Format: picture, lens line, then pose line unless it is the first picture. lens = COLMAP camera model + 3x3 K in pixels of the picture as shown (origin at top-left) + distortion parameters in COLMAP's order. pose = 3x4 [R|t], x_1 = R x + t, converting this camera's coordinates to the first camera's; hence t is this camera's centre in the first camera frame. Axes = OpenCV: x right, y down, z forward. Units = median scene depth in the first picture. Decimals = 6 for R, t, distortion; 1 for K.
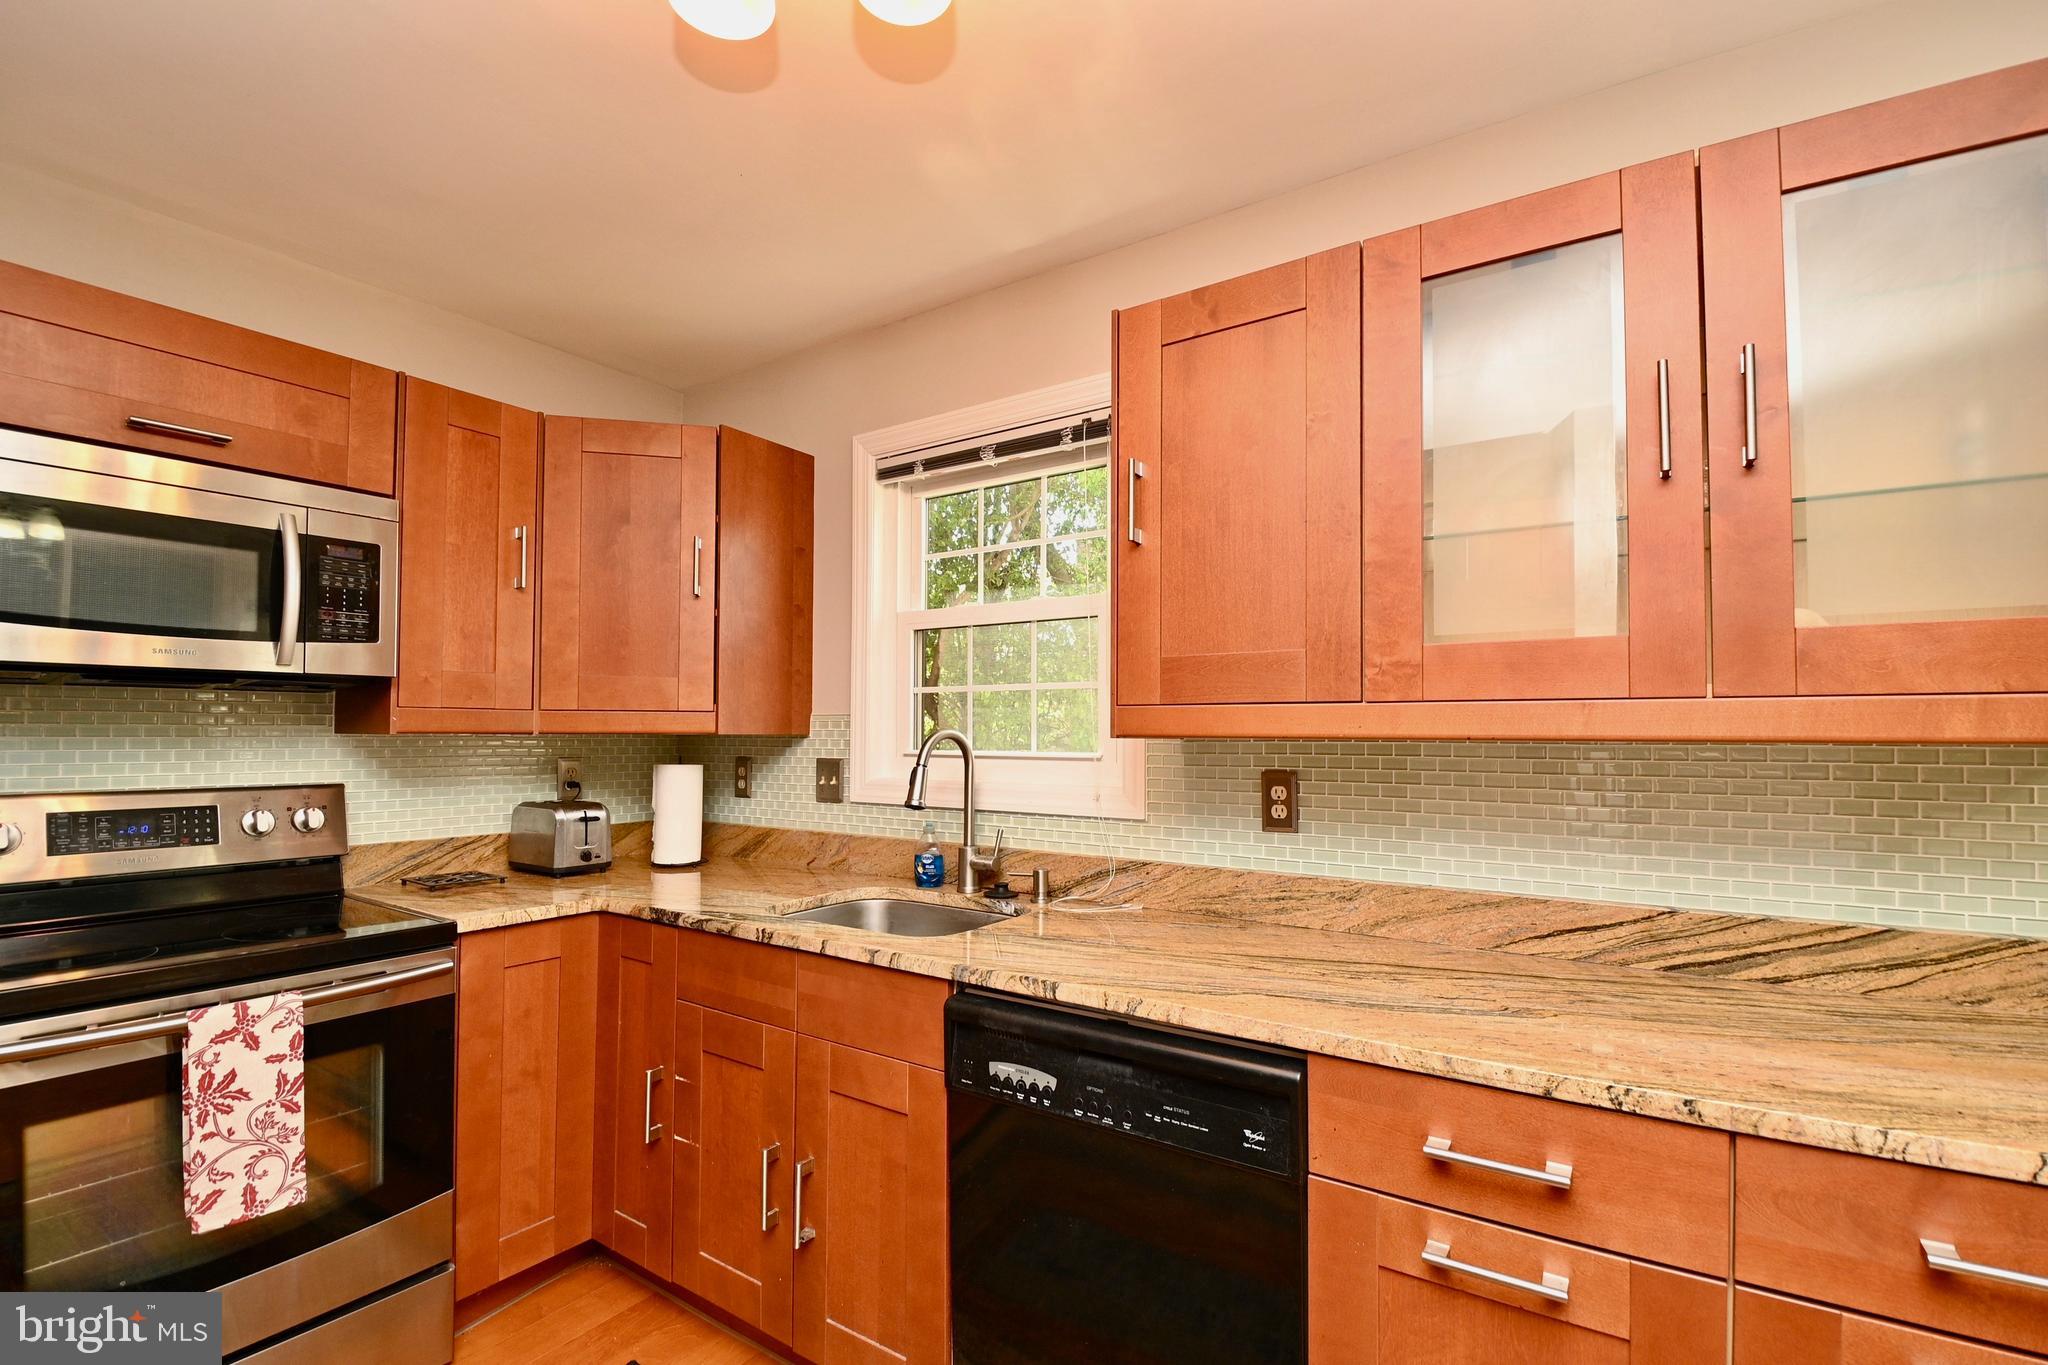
lens RADIAL K [[909.0, 0, 1043.1], [0, 909.0, 708.7], [0, 0, 1]] dist [0.016859, -0.023588]
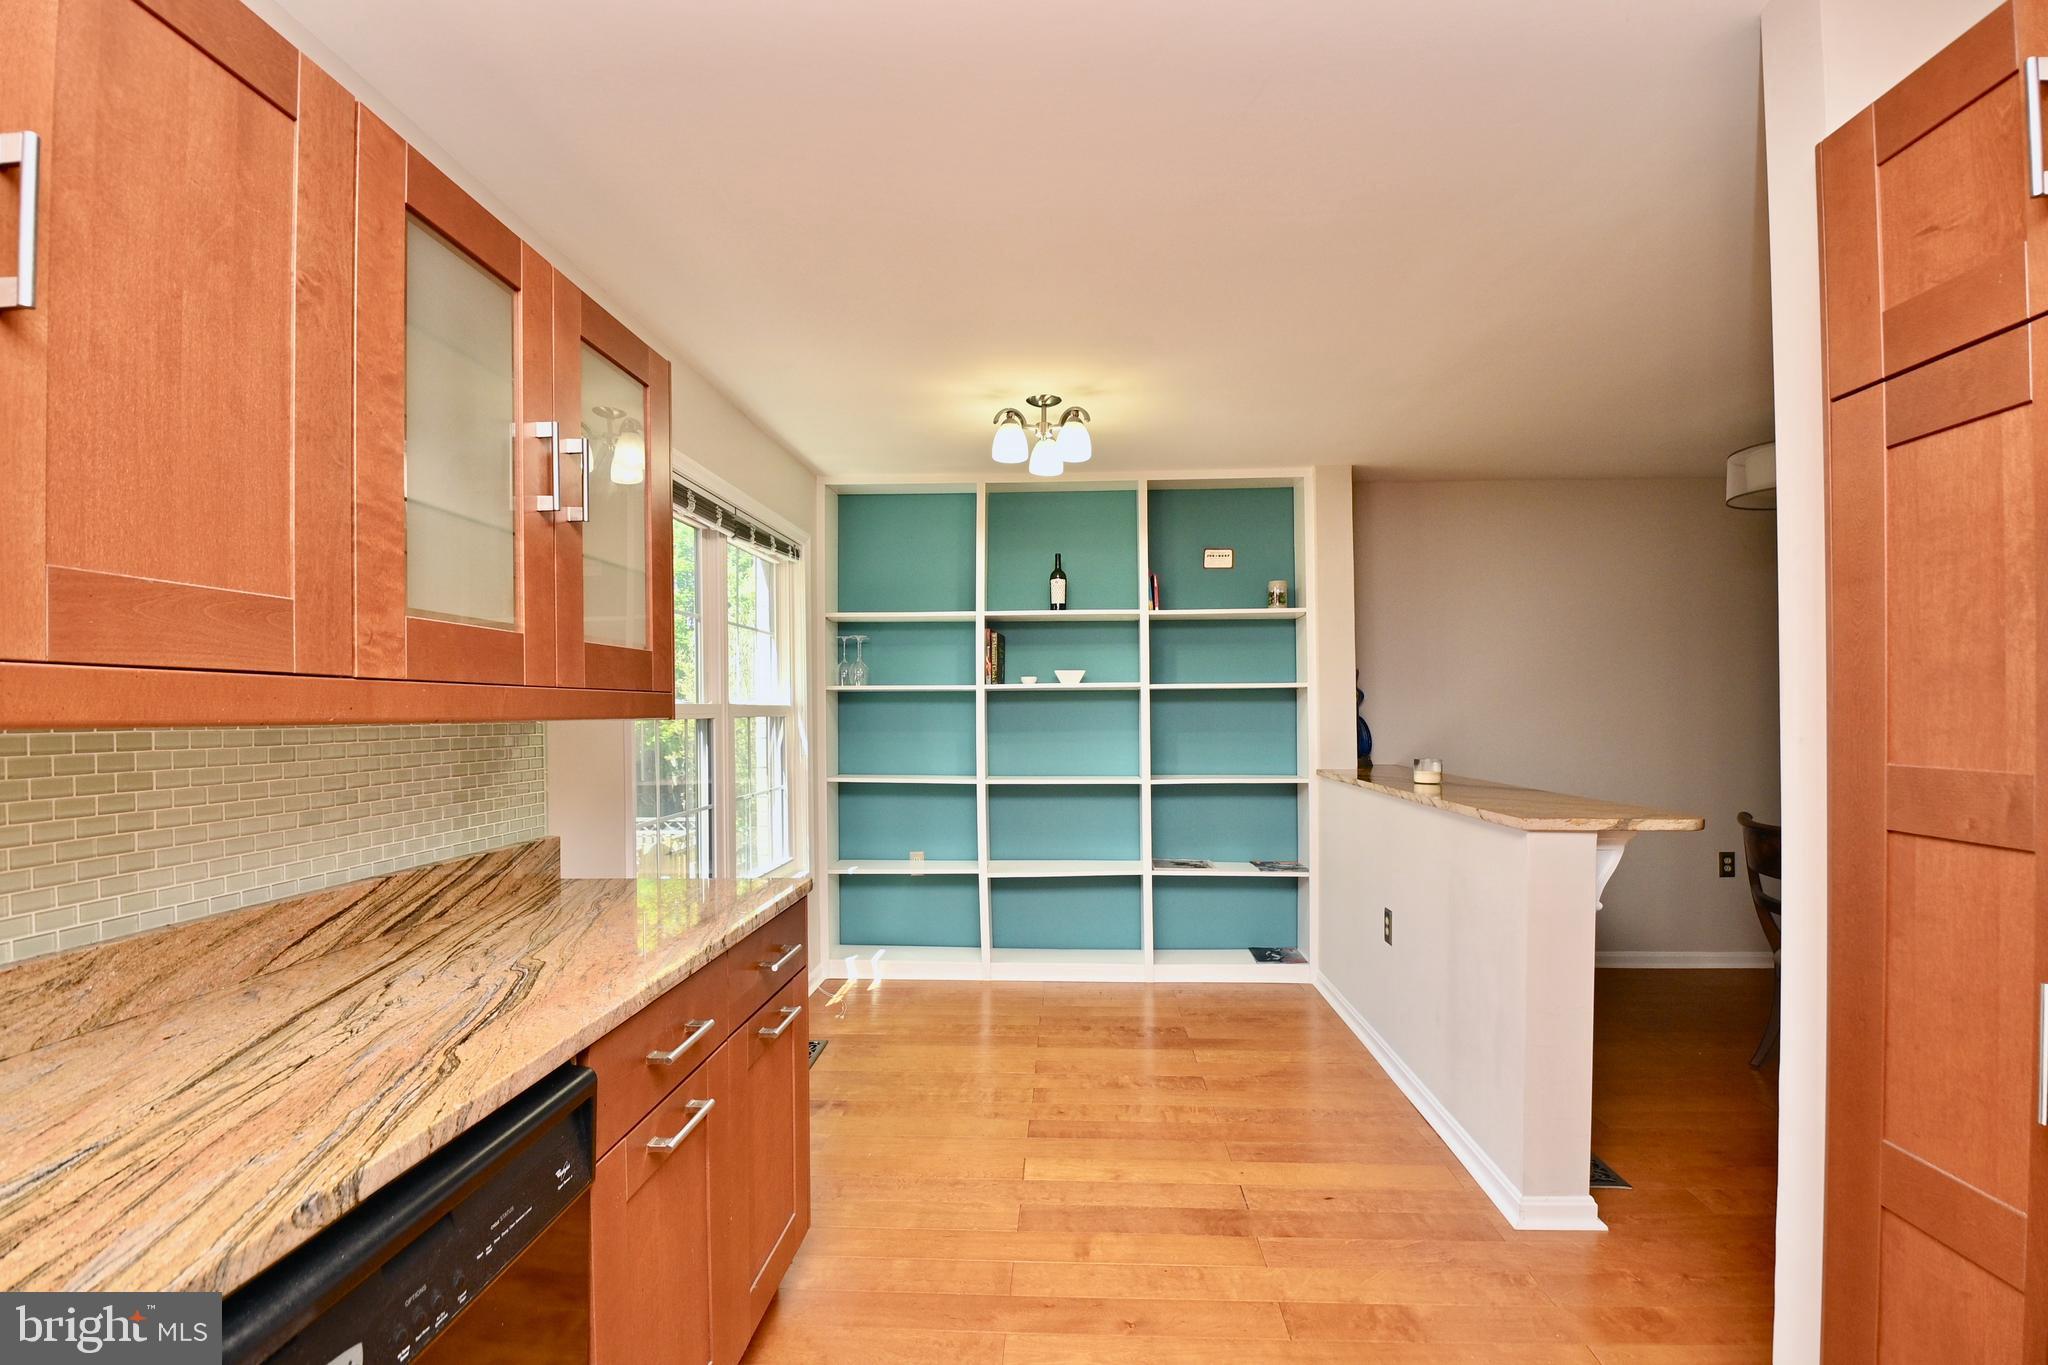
lens RADIAL K [[894.9, 0, 1049.0], [0, 894.9, 710.3], [0, 0, 1]] dist [0.010721, -0.021816]
pose [[-0.517642, -0.000758, 0.855597, -0.606989], [-0.016400, 0.999825, -0.009036, 0.017599], [-0.855440, -0.018709, -0.517564, 0.847734]]
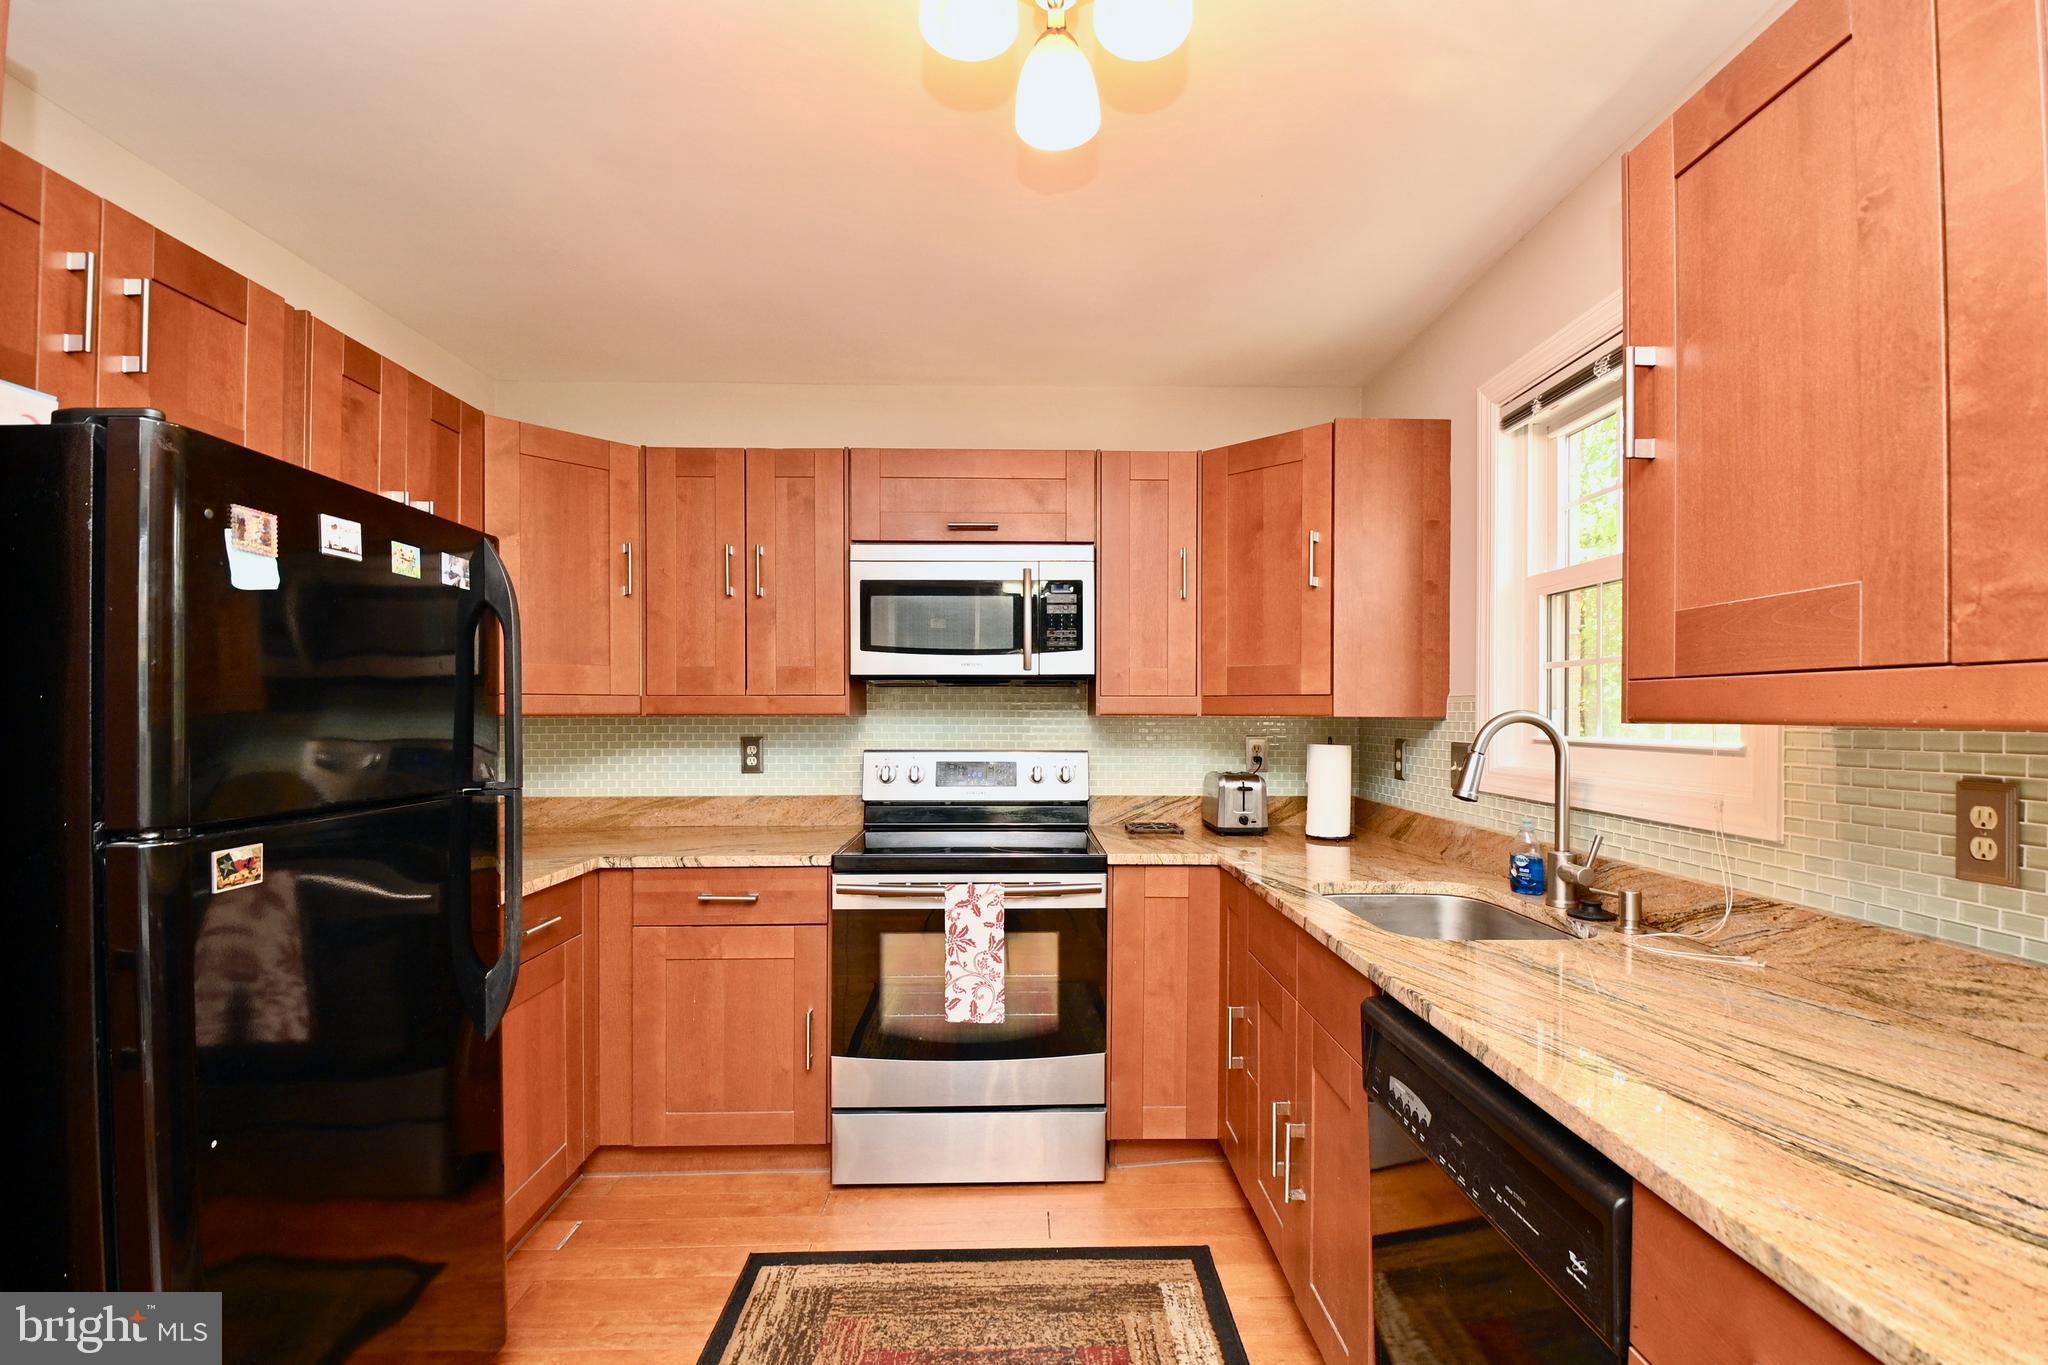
lens RADIAL K [[905.0, 0, 1034.9], [0, 905.0, 710.4], [0, 0, 1]] dist [0.020171, -0.025885]
pose [[0.569260, -0.002432, -0.822154, 0.469055], [0.020410, 0.999729, 0.011175, 0.003808], [0.821904, -0.023142, 0.569156, 0.188392]]
